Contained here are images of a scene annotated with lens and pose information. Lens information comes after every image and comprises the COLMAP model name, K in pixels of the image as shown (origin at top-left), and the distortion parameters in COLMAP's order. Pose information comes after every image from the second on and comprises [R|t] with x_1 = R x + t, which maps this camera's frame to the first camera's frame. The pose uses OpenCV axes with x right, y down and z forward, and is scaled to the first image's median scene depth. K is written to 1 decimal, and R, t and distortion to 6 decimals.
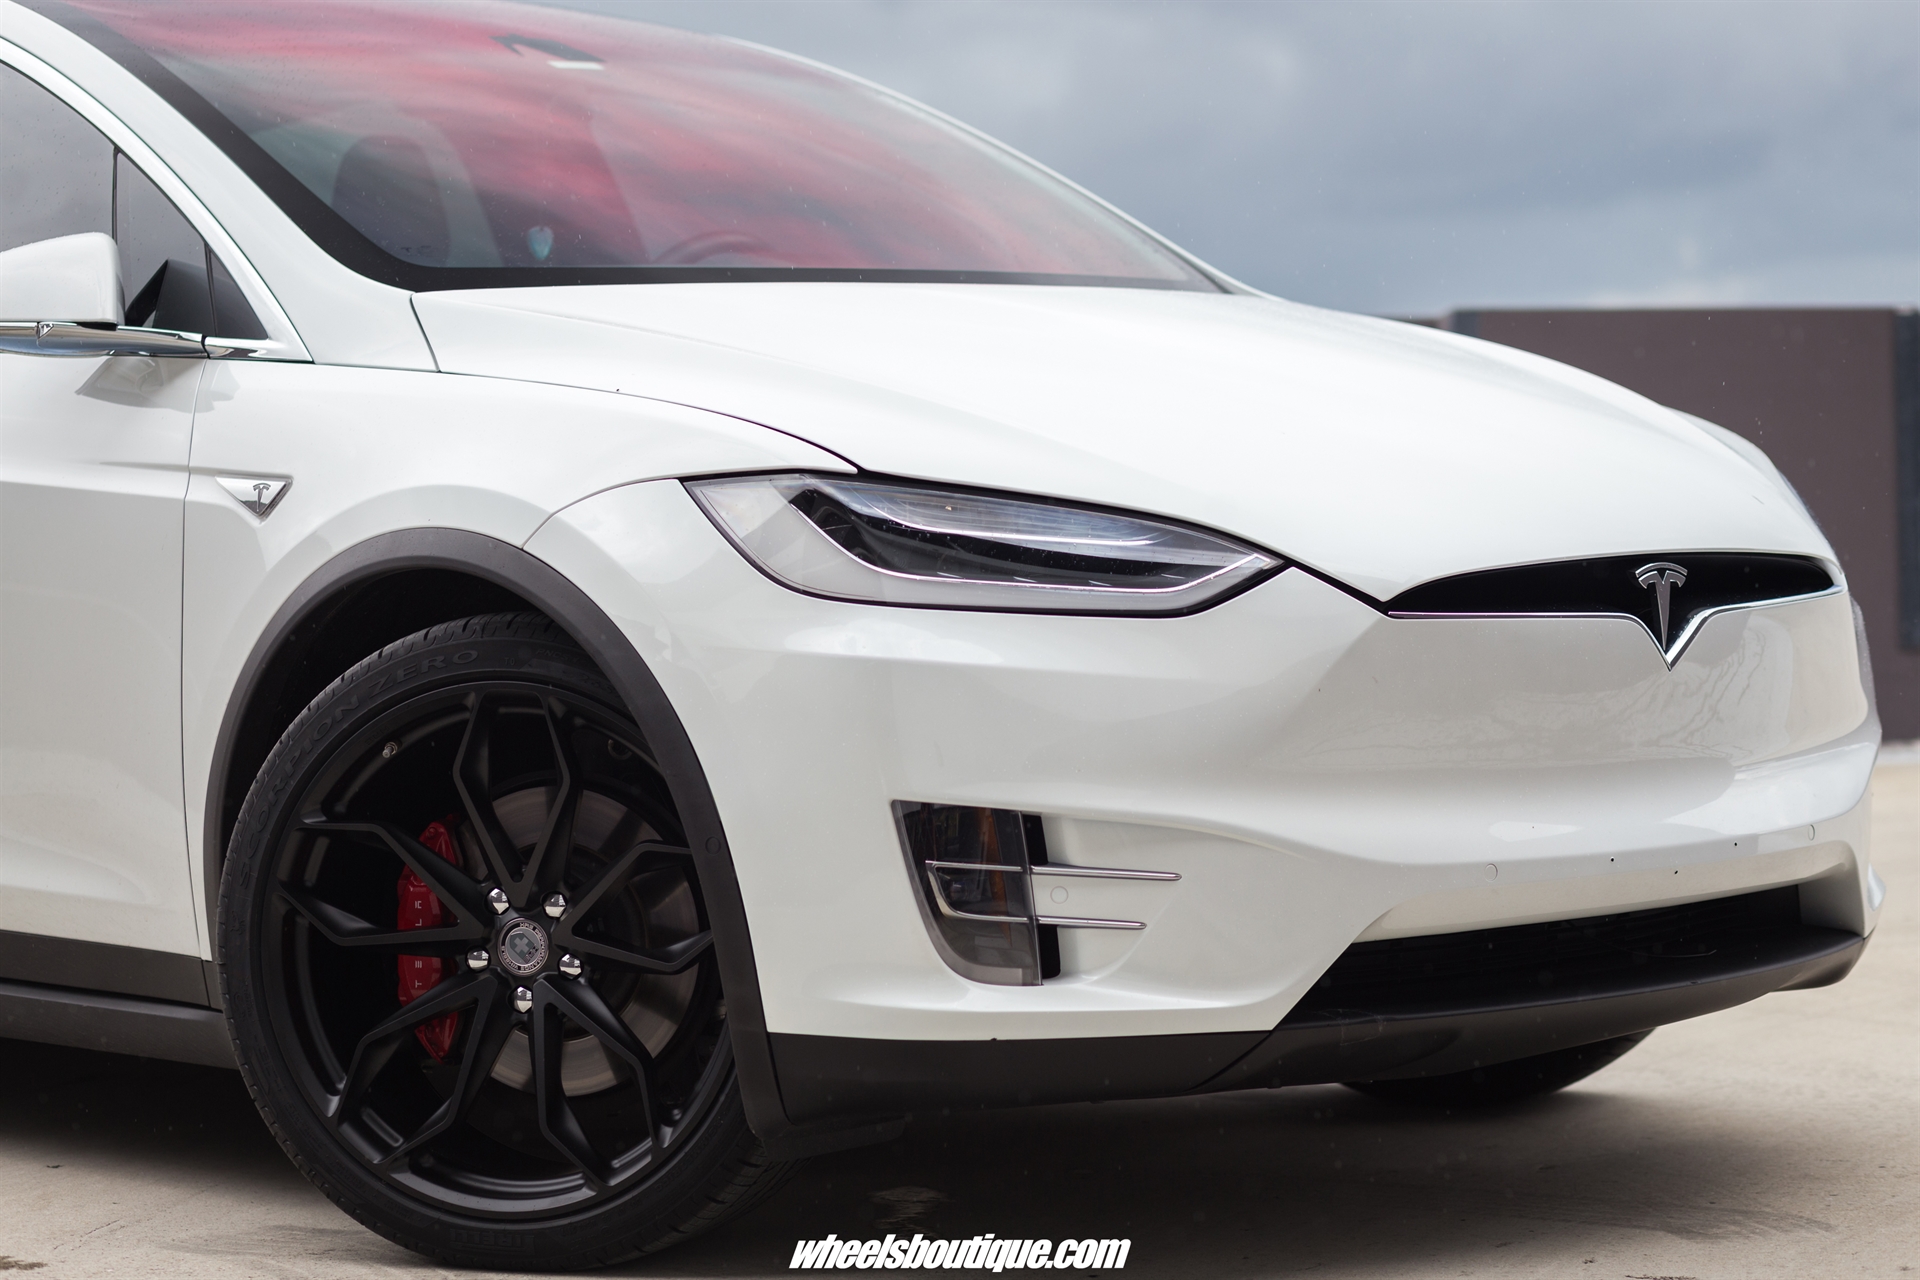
lens RADIAL K [[4448.1, 0, 962.7], [0, 4448.1, 635.5], [0, 0, 1]] dist [-0.060099, 0.000000]
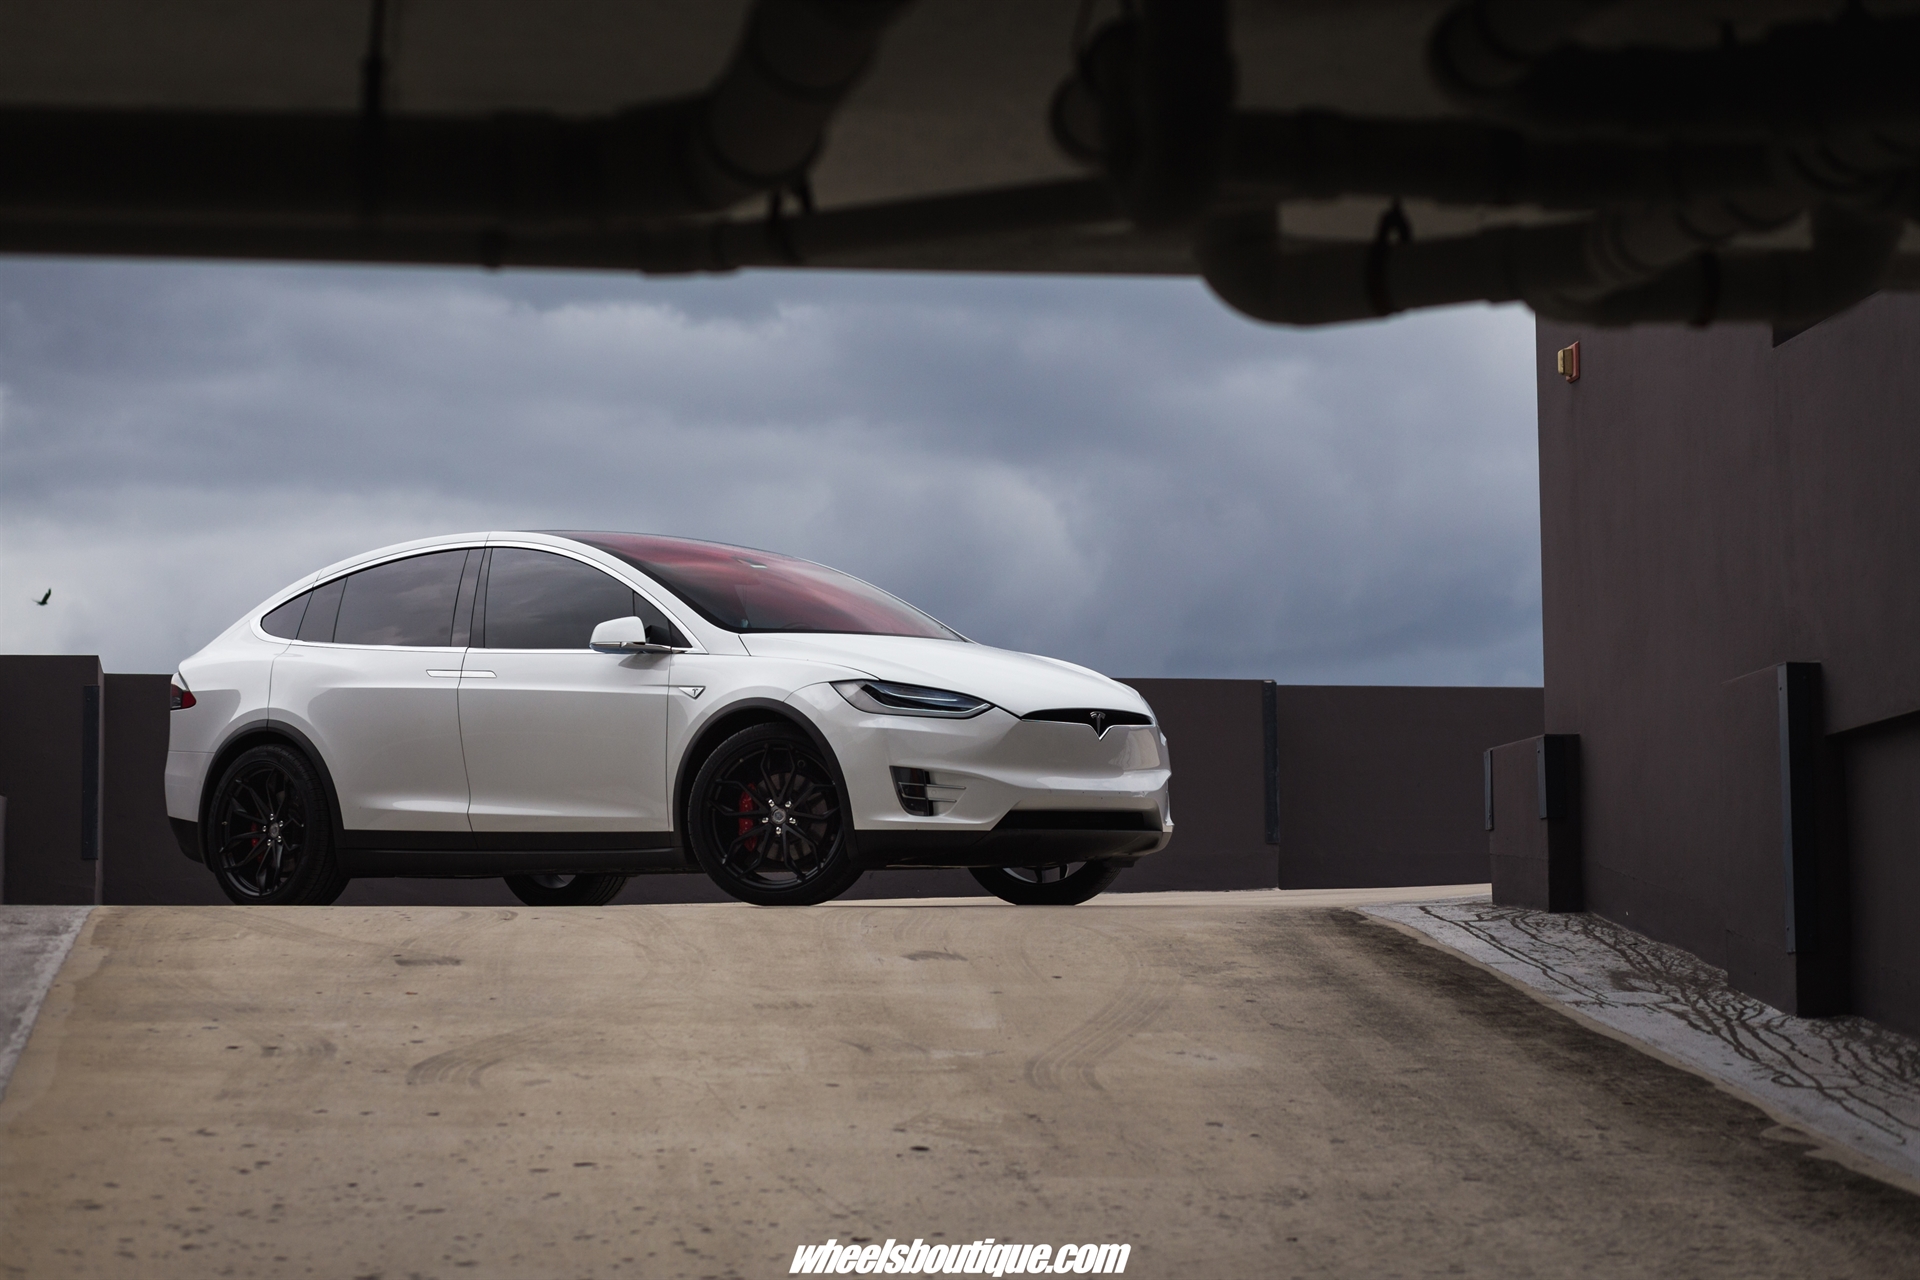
lens RADIAL K [[4448.1, 0, 959.3], [0, 4448.1, 640.3], [0, 0, 1]] dist [-0.060099, 0.000000]
pose [[0.996656, 0.014889, 0.080345, -0.253764], [-0.006063, 0.994023, -0.109001, 0.331618], [-0.081488, 0.108149, 0.990789, -2.662121]]
